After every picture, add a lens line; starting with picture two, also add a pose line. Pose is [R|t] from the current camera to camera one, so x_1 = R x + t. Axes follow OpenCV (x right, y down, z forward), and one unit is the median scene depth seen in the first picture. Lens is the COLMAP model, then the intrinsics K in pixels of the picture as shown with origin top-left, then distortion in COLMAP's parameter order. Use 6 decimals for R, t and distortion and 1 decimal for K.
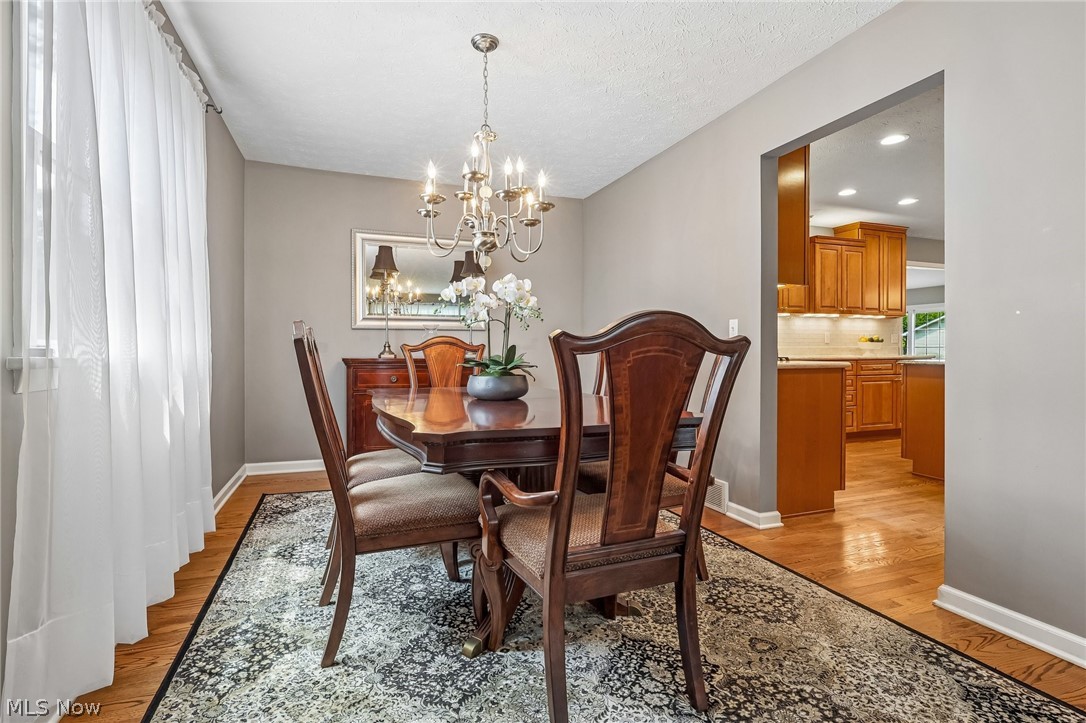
lens RADIAL K [[520.2, 0, 543.0], [0, 520.2, 361.5], [0, 0, 1]] dist [0.003466, 0.000203]
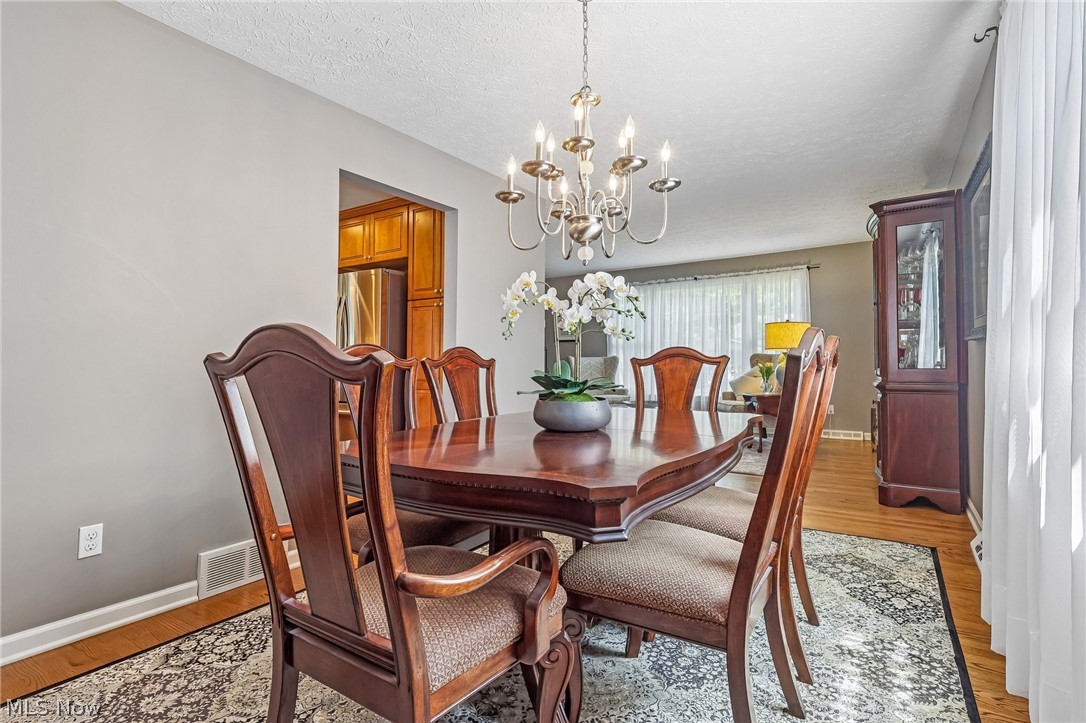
lens RADIAL K [[520.2, 0, 543.0], [0, 520.2, 361.5], [0, 0, 1]] dist [0.003466, 0.000203]
pose [[-0.582030, -0.010461, 0.813100, -0.996552], [0.011079, 0.999722, 0.020792, -0.066994], [-0.813092, 0.021110, -0.581752, 2.139609]]
